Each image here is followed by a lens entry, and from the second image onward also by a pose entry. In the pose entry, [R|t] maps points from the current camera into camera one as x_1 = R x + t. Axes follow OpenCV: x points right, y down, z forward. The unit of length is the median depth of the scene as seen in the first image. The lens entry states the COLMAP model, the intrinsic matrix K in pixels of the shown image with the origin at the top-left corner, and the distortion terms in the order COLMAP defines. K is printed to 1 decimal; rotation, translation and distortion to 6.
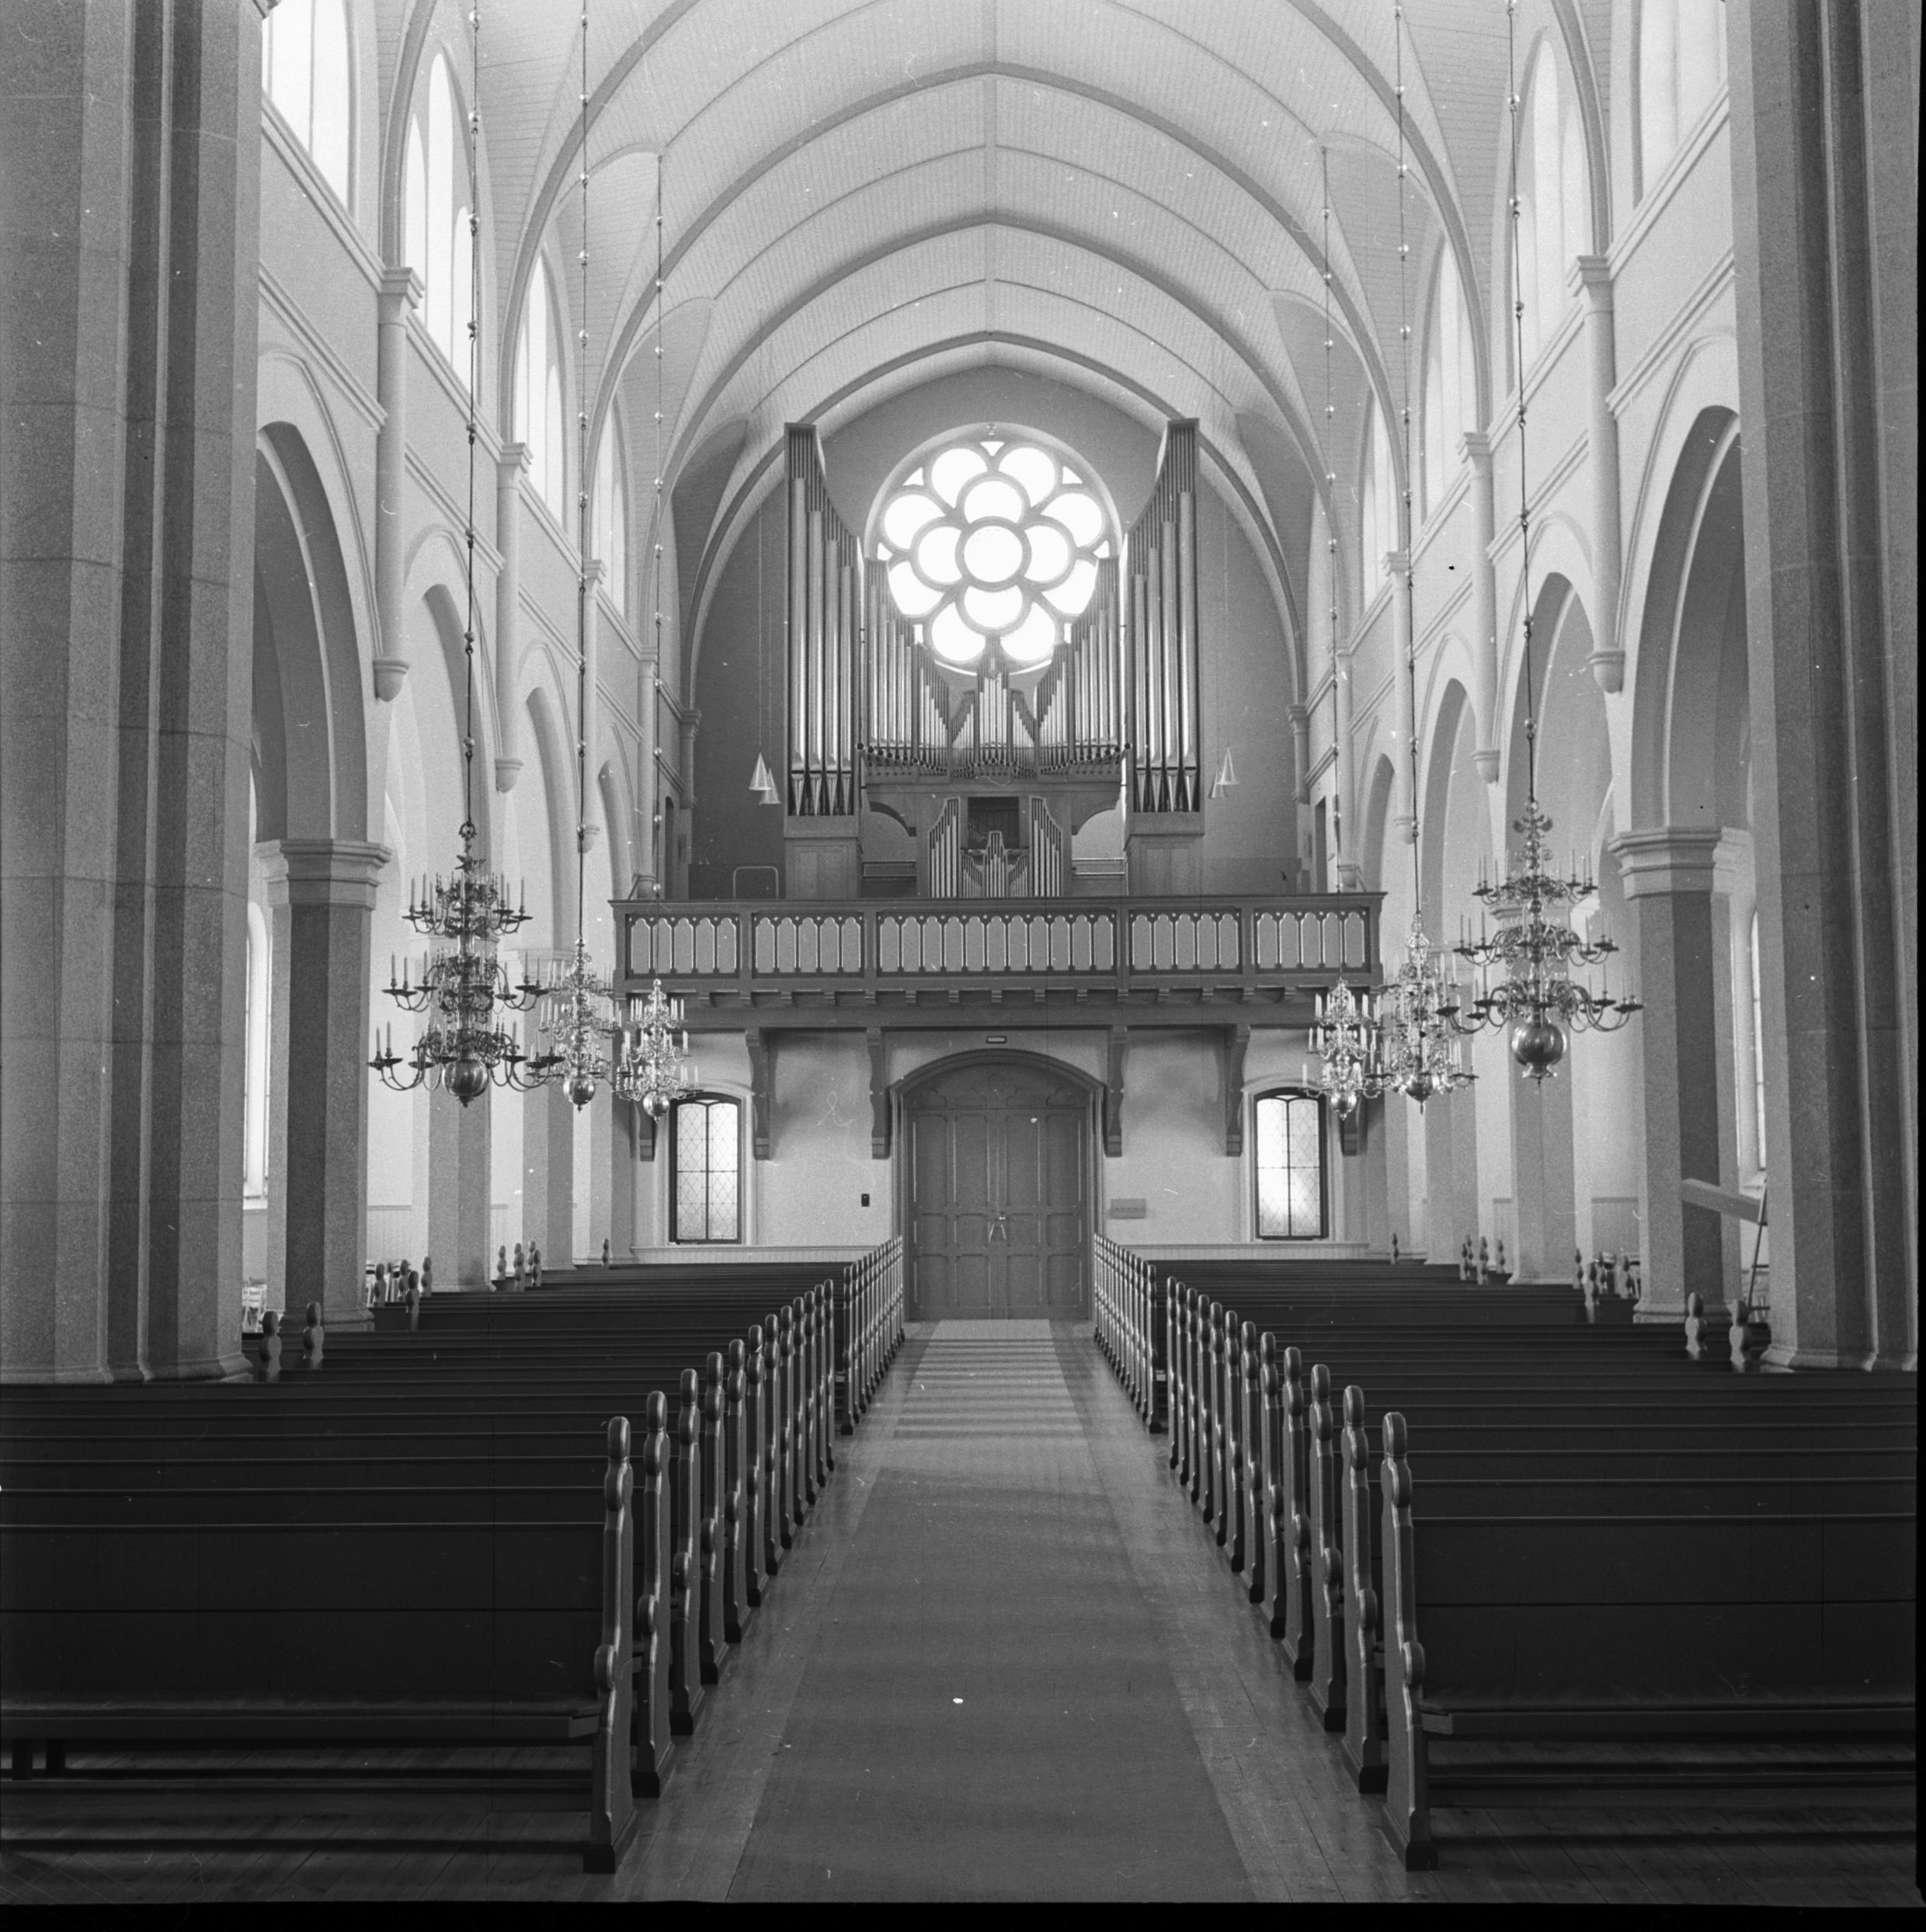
lens RADIAL K [[2603.7, 0, 963.0], [0, 2603.7, 966.0], [0, 0, 1]] dist [0.035522, -0.077309]
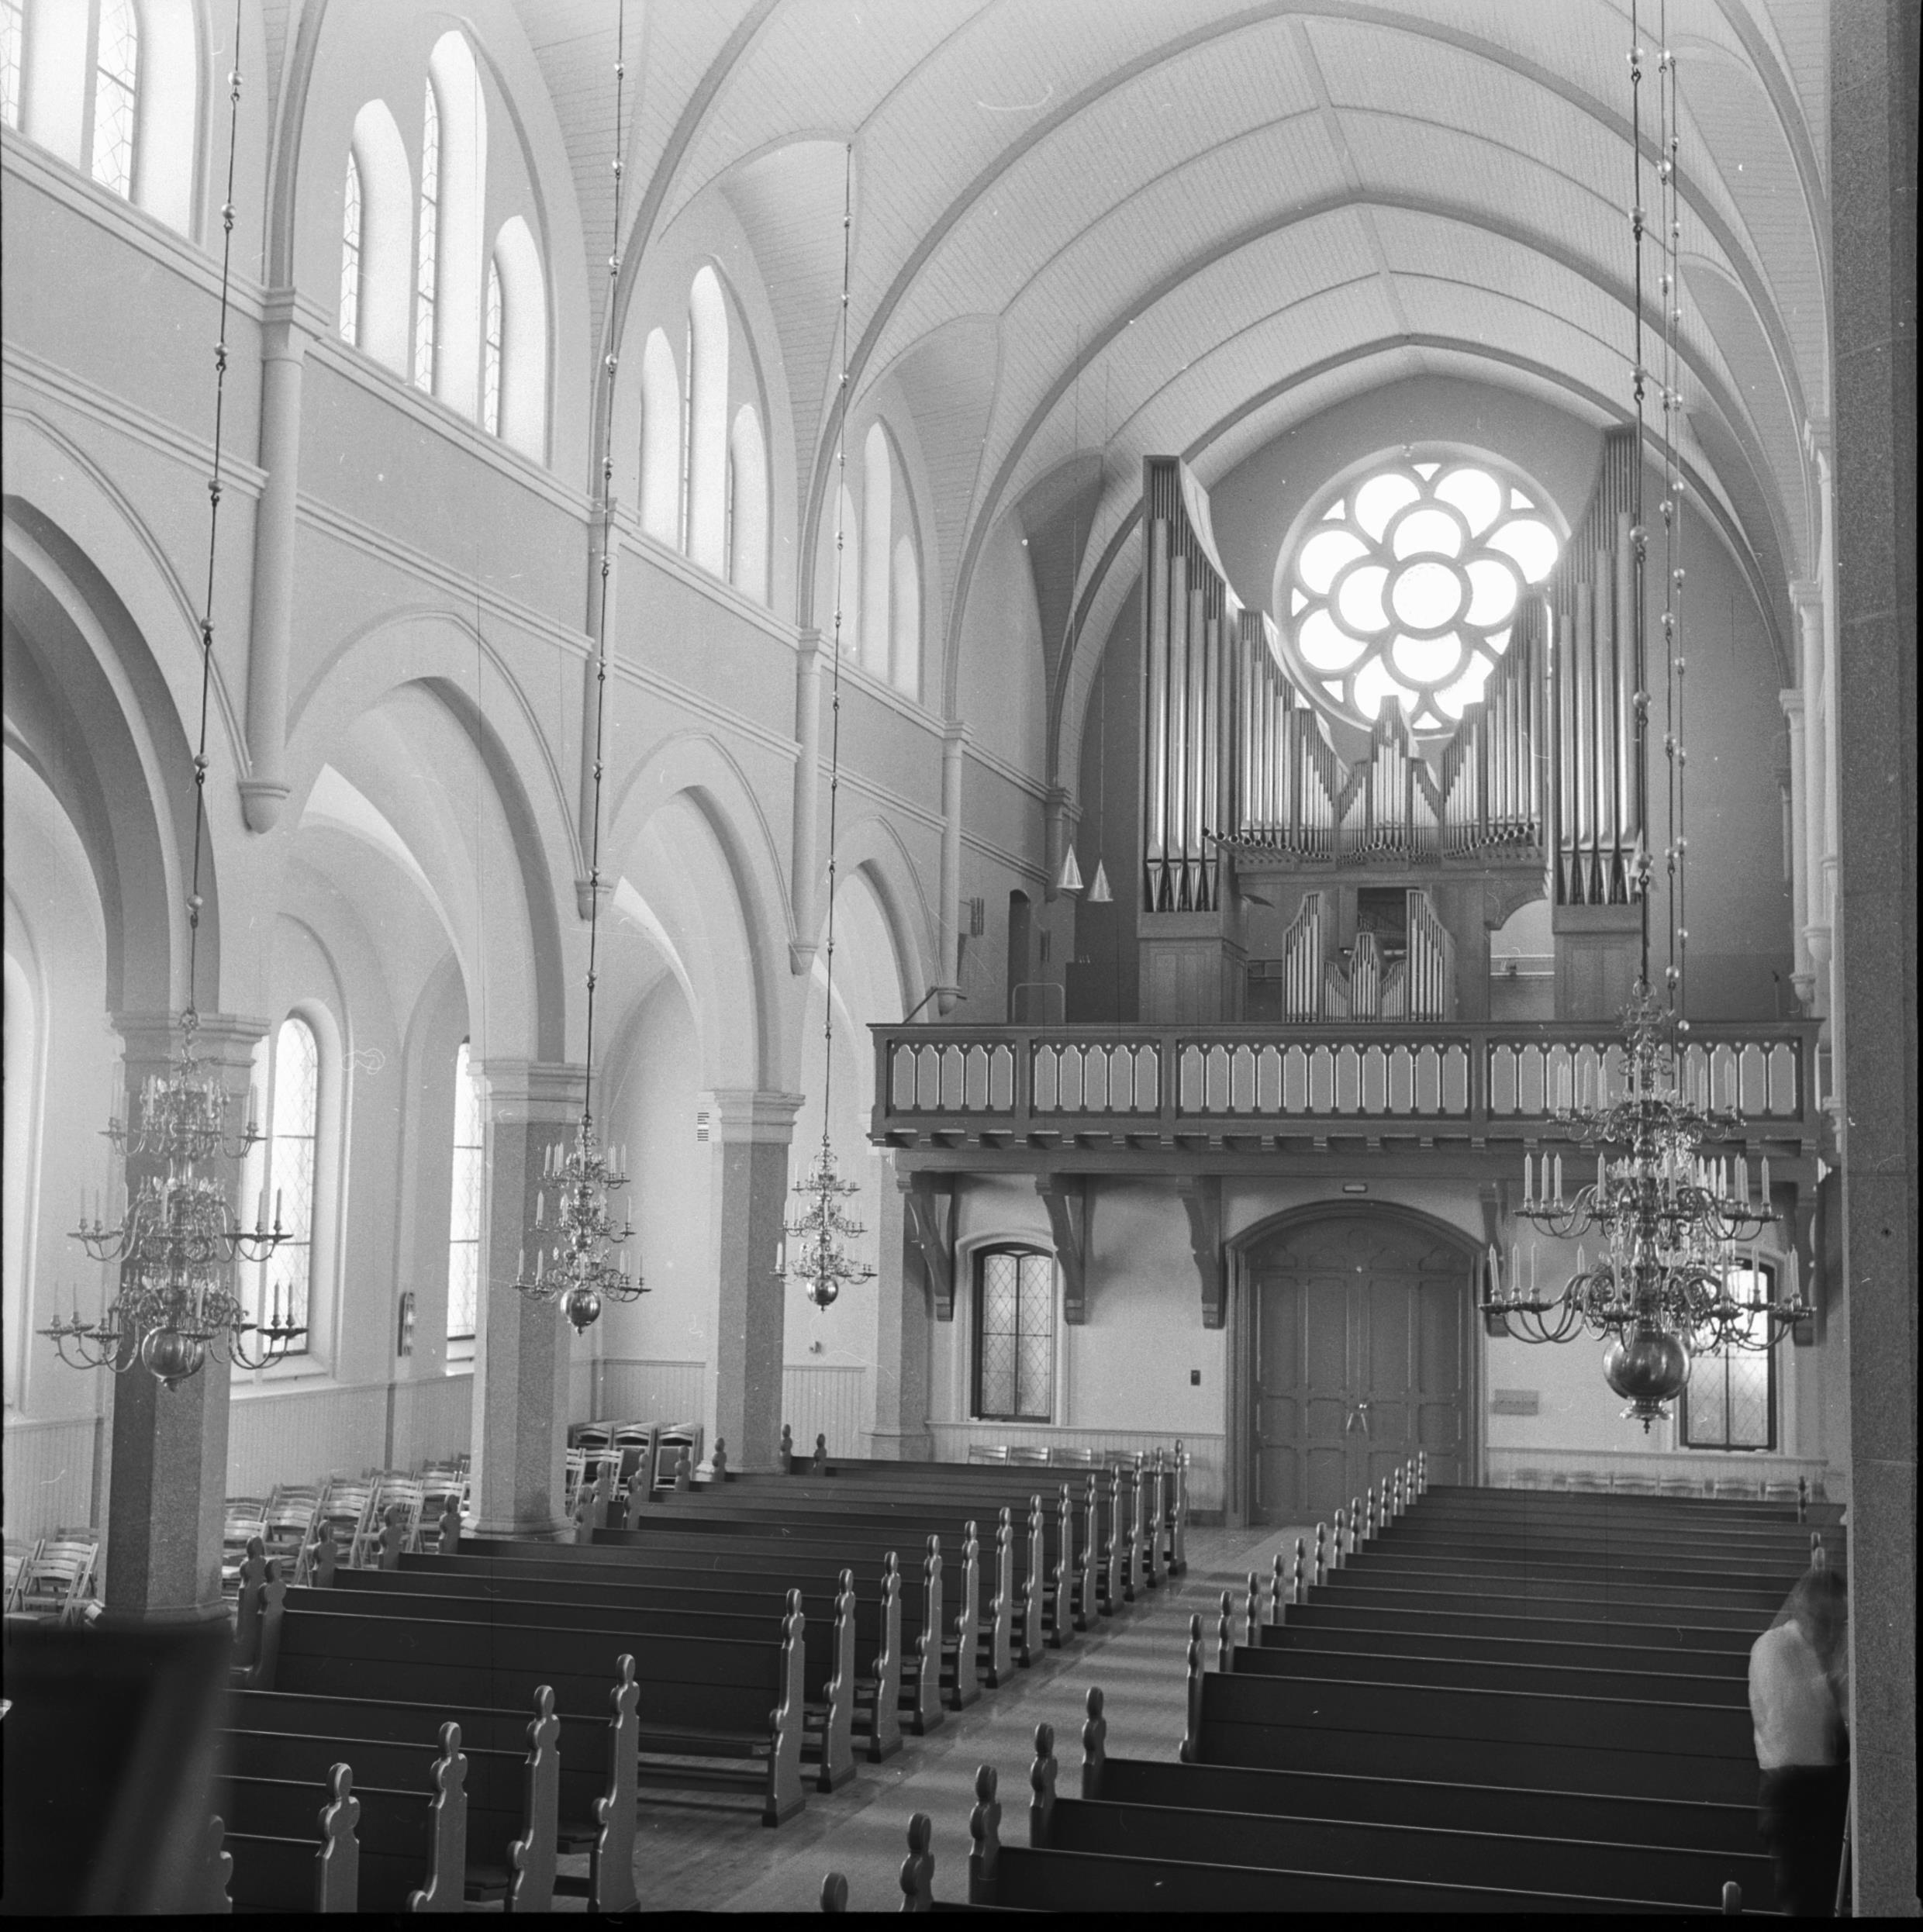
lens RADIAL K [[2628.3, 0, 961.5], [0, 2628.3, 966.0], [0, 0, 1]] dist [0.007772, 0.050553]
pose [[0.964021, -0.001371, -0.265824, 0.106053], [-0.003002, 0.999867, -0.016041, -0.026261], [0.265810, 0.016262, 0.963888, 0.153529]]
